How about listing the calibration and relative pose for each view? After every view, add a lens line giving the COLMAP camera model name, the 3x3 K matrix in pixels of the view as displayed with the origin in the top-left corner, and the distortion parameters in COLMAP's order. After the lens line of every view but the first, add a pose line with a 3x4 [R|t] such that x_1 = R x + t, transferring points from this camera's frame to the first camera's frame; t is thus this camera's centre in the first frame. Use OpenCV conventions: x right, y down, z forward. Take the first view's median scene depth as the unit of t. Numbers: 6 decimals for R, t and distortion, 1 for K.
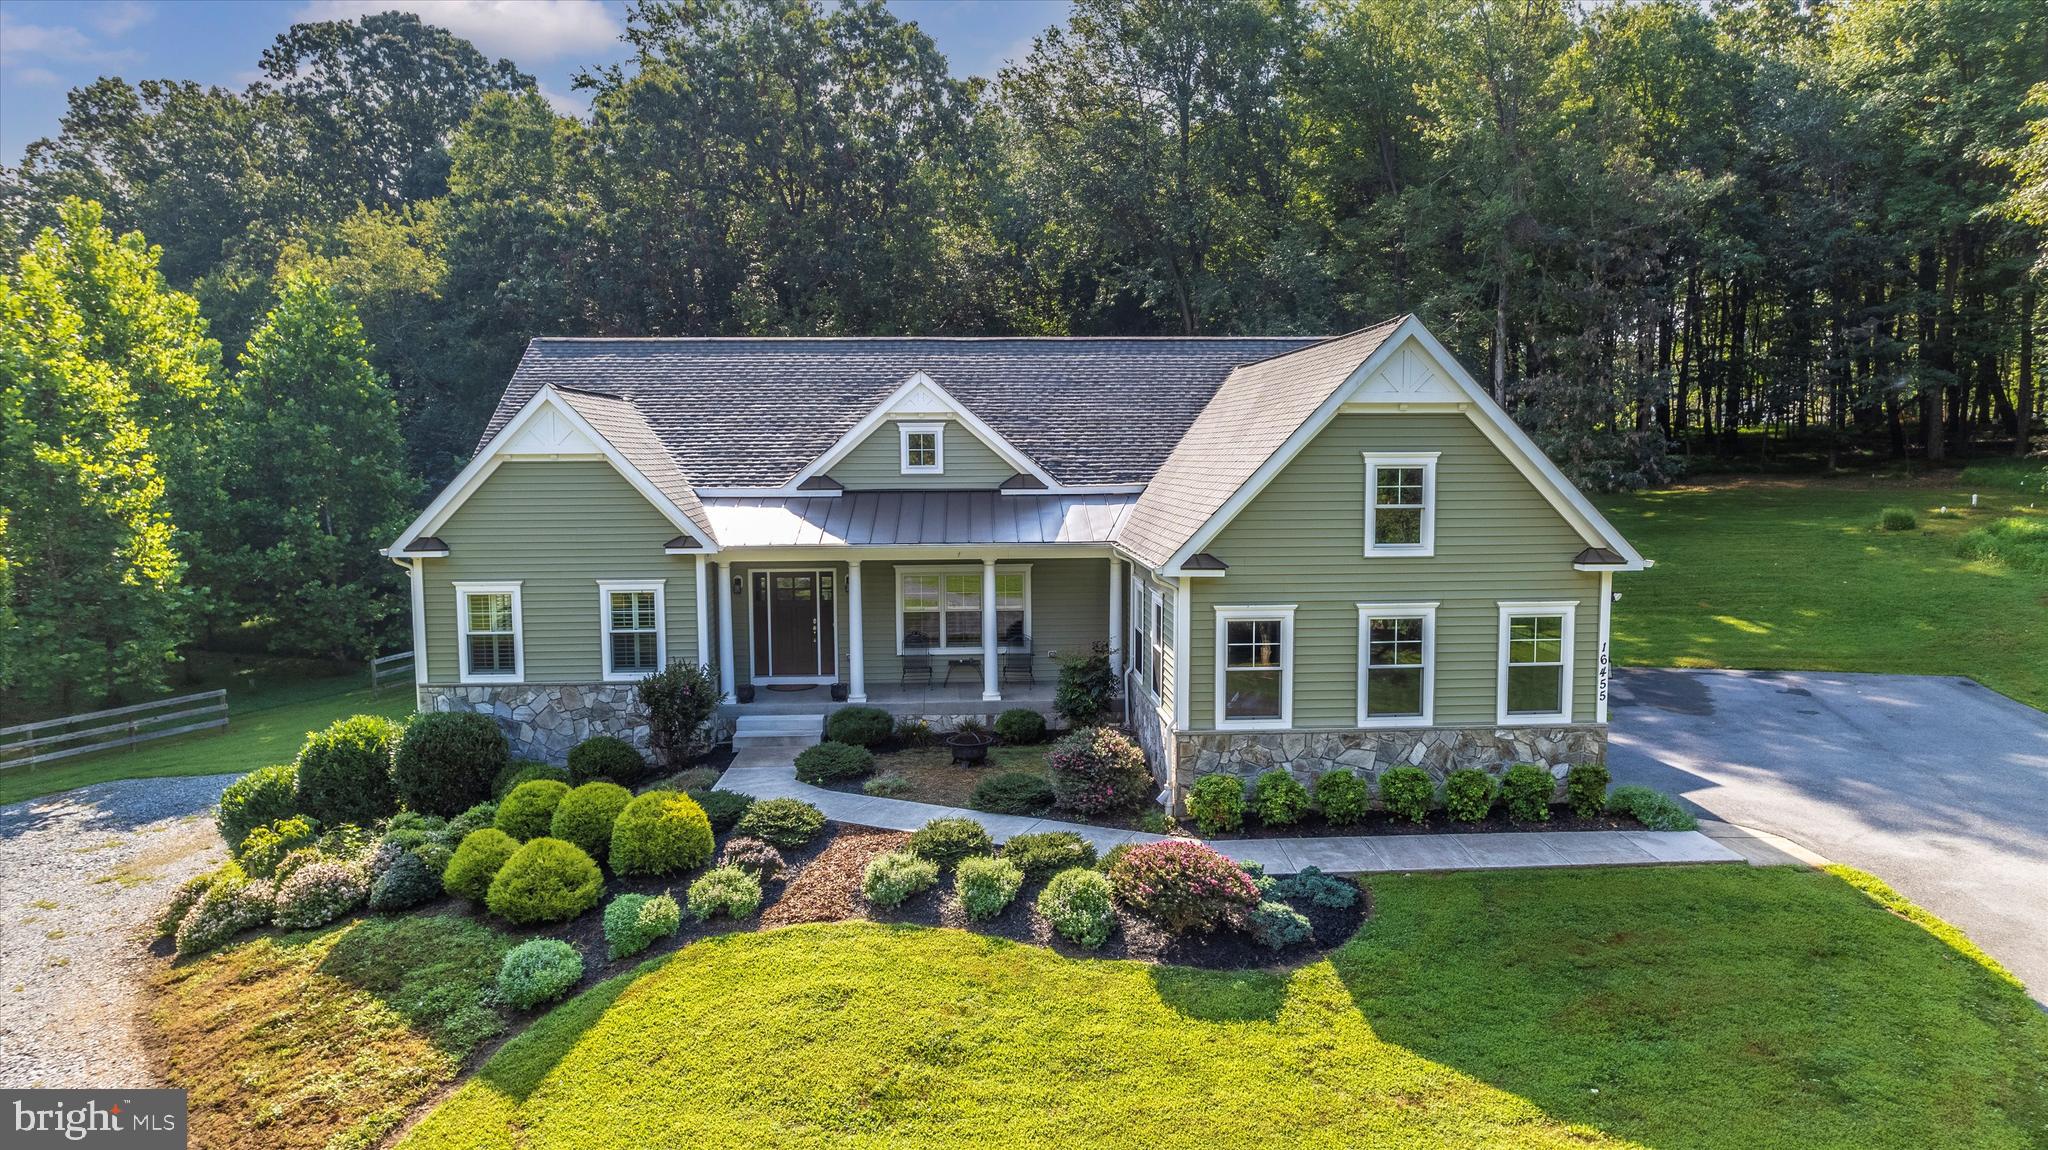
lens RADIAL K [[1304.6, 0, 1024.0], [0, 1304.6, 575.0], [0, 0, 1]] dist [-0.049734, 0.069526]
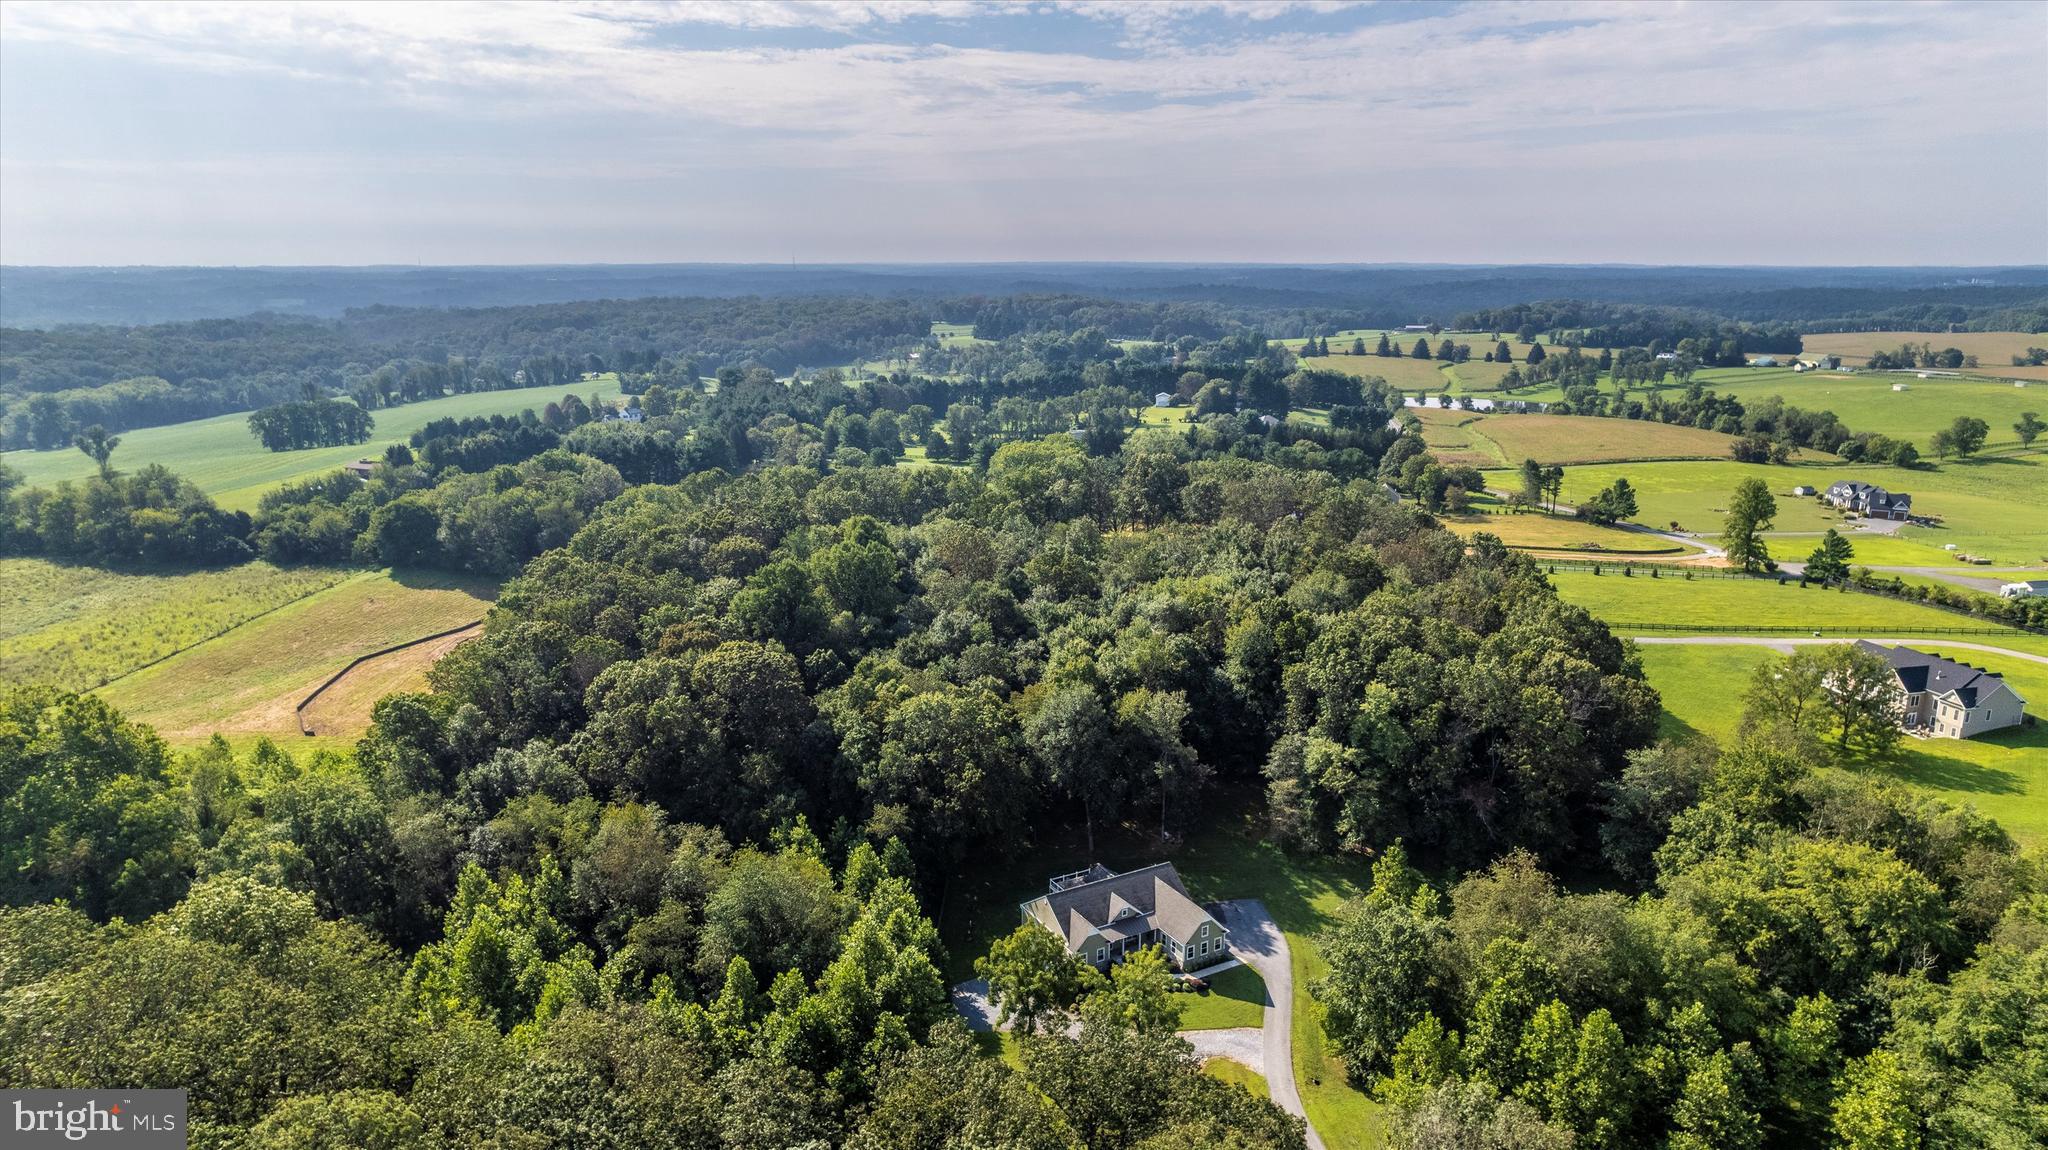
lens RADIAL K [[1304.6, 0, 1024.0], [0, 1304.6, 575.0], [0, 0, 1]] dist [-0.049734, 0.069526]
pose [[0.894516, -0.102581, 0.435107, -3.738061], [0.032713, 0.985727, 0.165141, -3.349277], [-0.445837, -0.133488, 0.885104, -5.043420]]
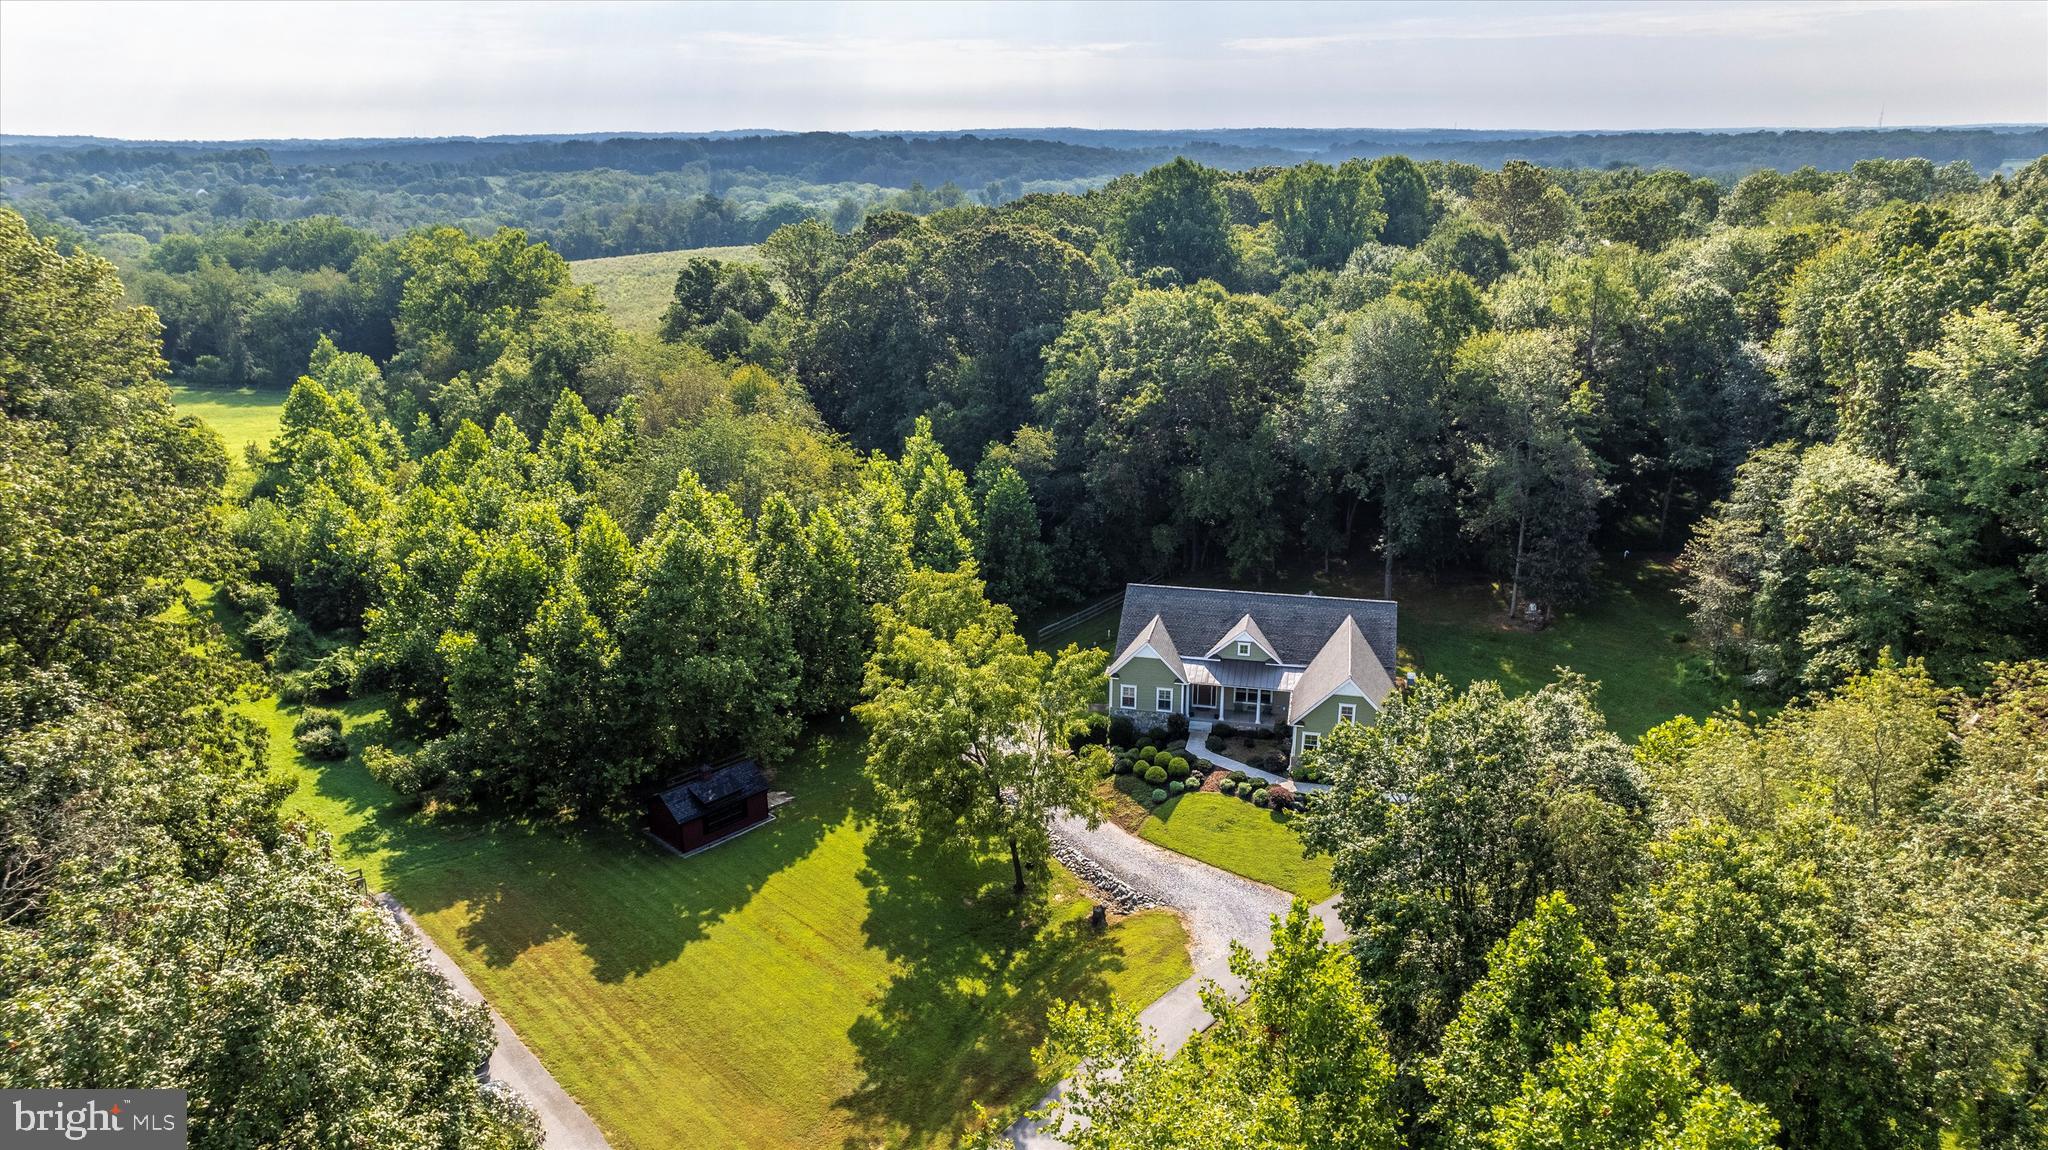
lens RADIAL K [[1304.6, 0, 1024.0], [0, 1304.6, 575.0], [0, 0, 1]] dist [-0.049734, 0.069526]
pose [[0.960774, 0.086366, -0.263542, 0.310248], [-0.019236, 0.968737, 0.247343, -1.364826], [0.276665, -0.232572, 0.932399, -2.852013]]
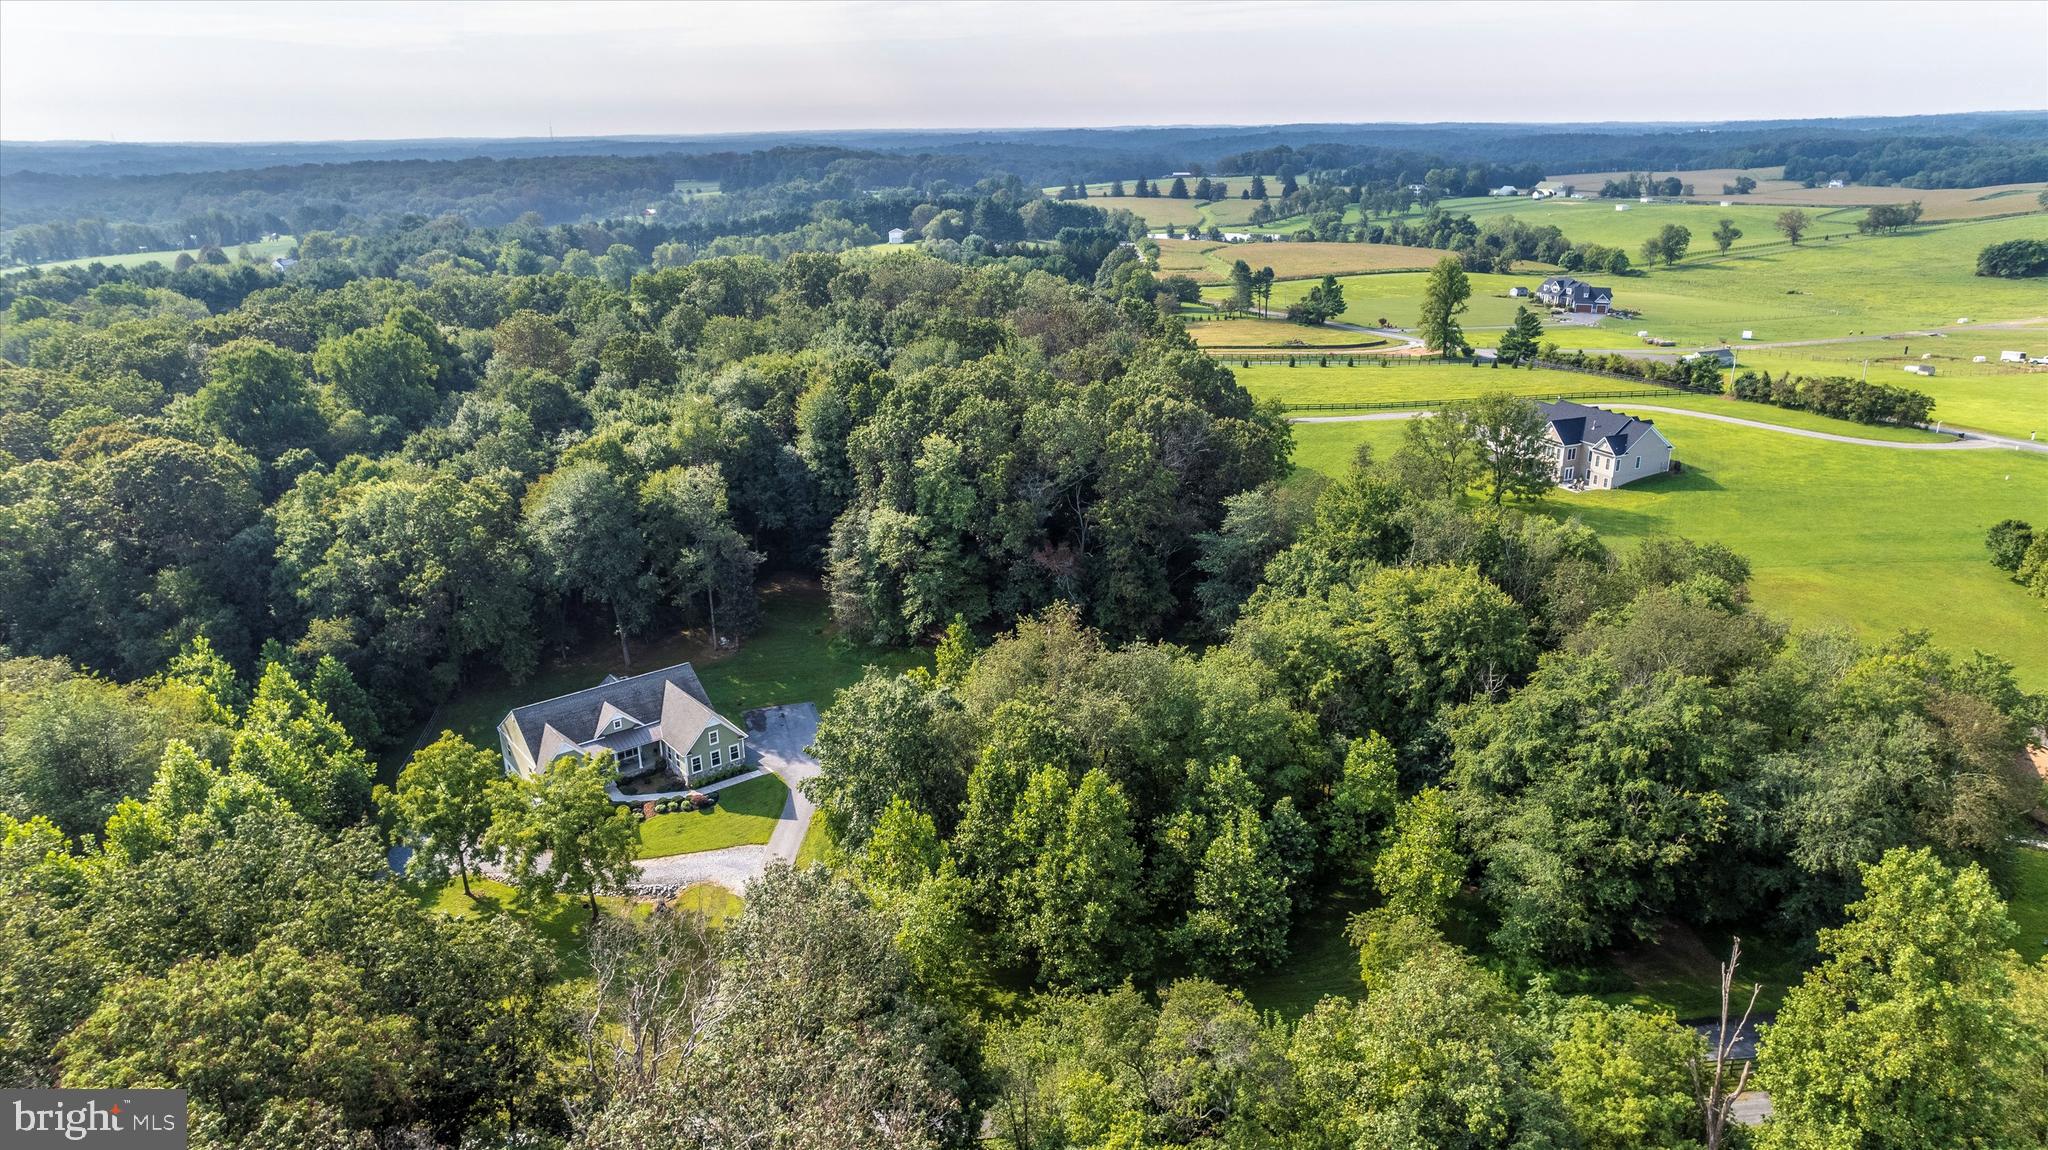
lens RADIAL K [[1298.3, 0, 1025.2], [0, 1298.3, 581.2], [0, 0, 1]] dist [-0.018685, -0.003230]
pose [[0.813694, -0.200787, 0.545515, -1.740121], [0.058066, 0.961832, 0.267408, -2.304337], [-0.578386, -0.185912, 0.794296, -4.704554]]
